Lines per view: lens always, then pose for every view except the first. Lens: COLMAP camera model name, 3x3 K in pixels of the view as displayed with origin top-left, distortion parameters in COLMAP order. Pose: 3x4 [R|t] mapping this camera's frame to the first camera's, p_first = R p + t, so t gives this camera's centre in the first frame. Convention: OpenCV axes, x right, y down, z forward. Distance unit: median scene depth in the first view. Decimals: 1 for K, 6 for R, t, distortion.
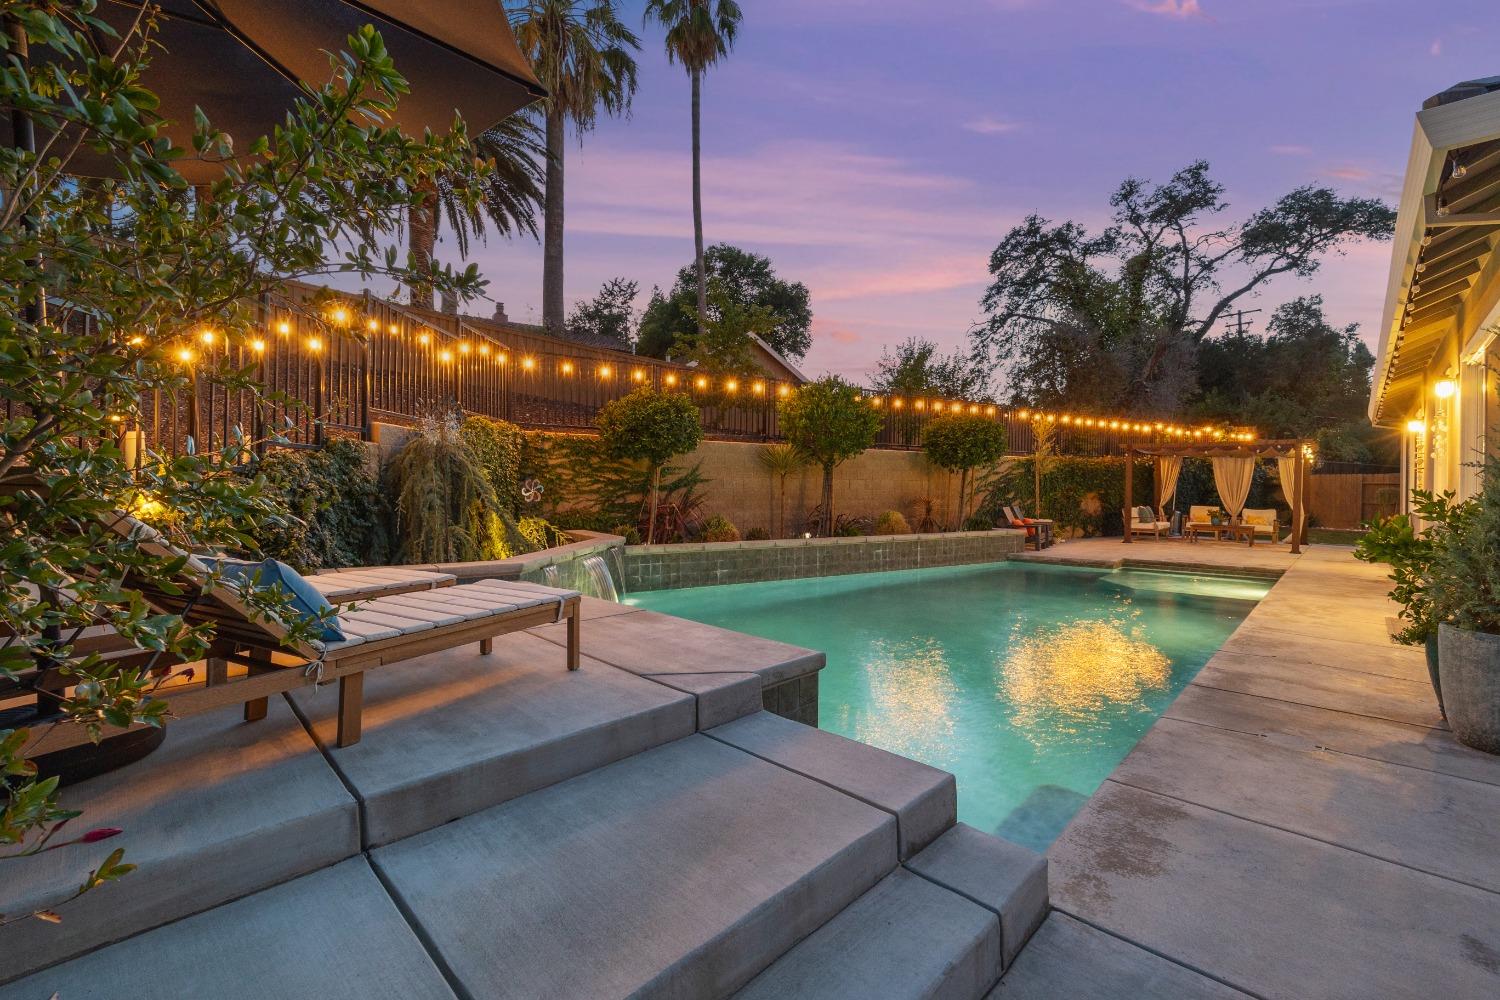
lens RADIAL K [[618.9, 0, 750.0], [0, 618.9, 500.0], [0, 0, 1]] dist [-0.000580, 0.000157]
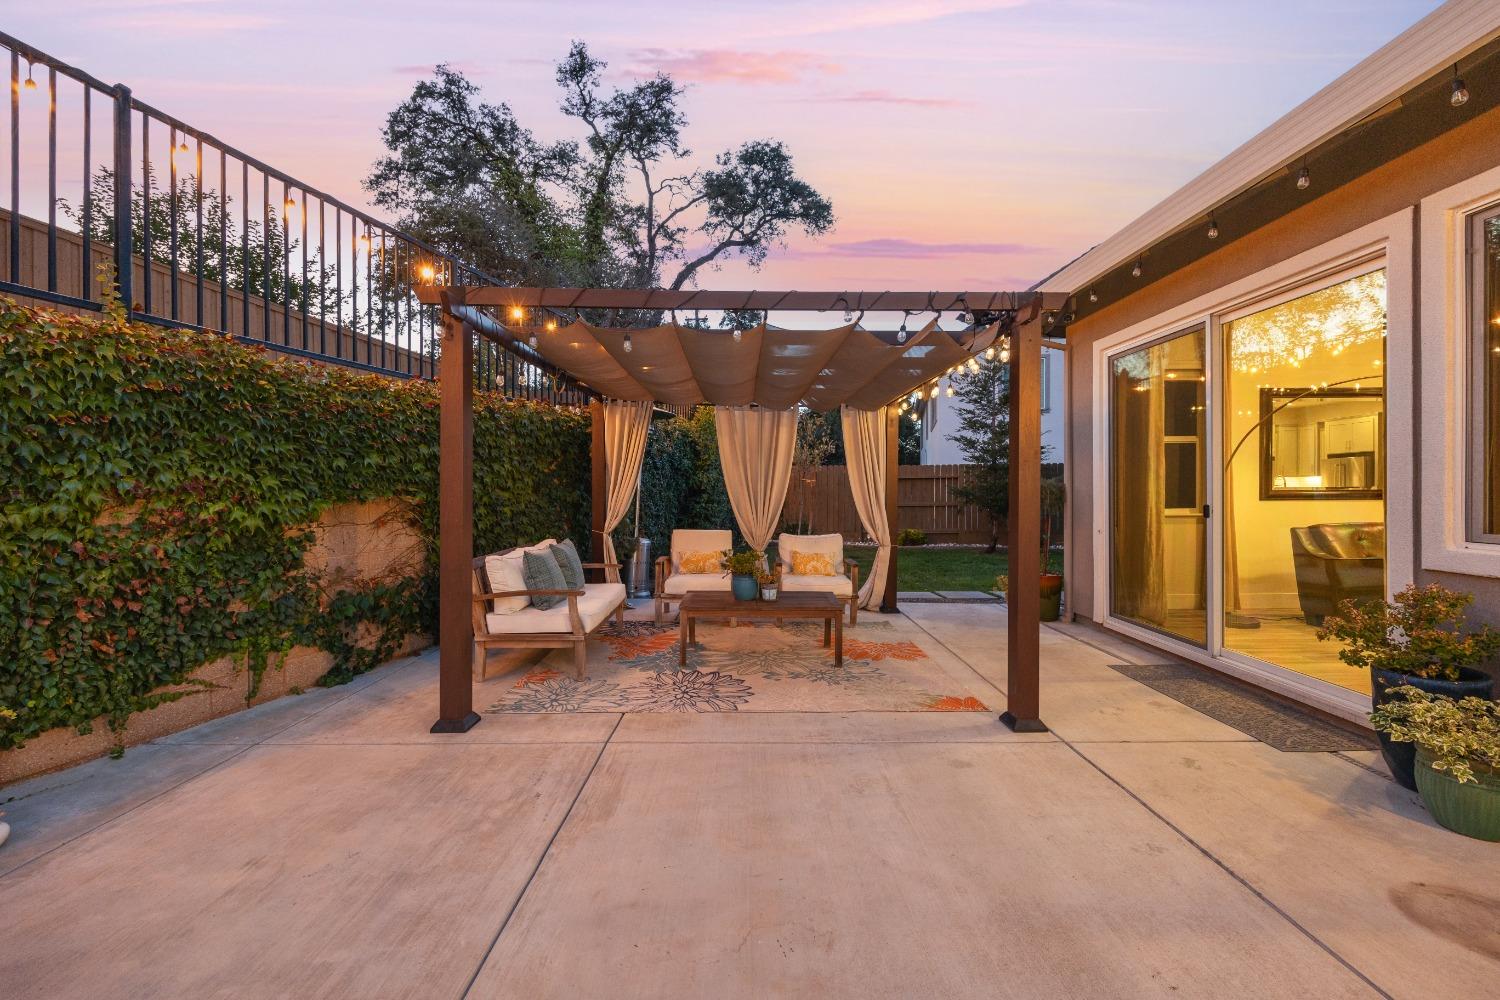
lens RADIAL K [[573.6, 0, 753.0], [0, 573.6, 492.1], [0, 0, 1]] dist [-0.000728, -0.000019]
pose [[0.704658, -0.005791, 0.709523, 0.283891], [0.019329, 0.999752, -0.011036, -0.005265], [-0.709283, 0.021491, 0.704596, 0.408875]]
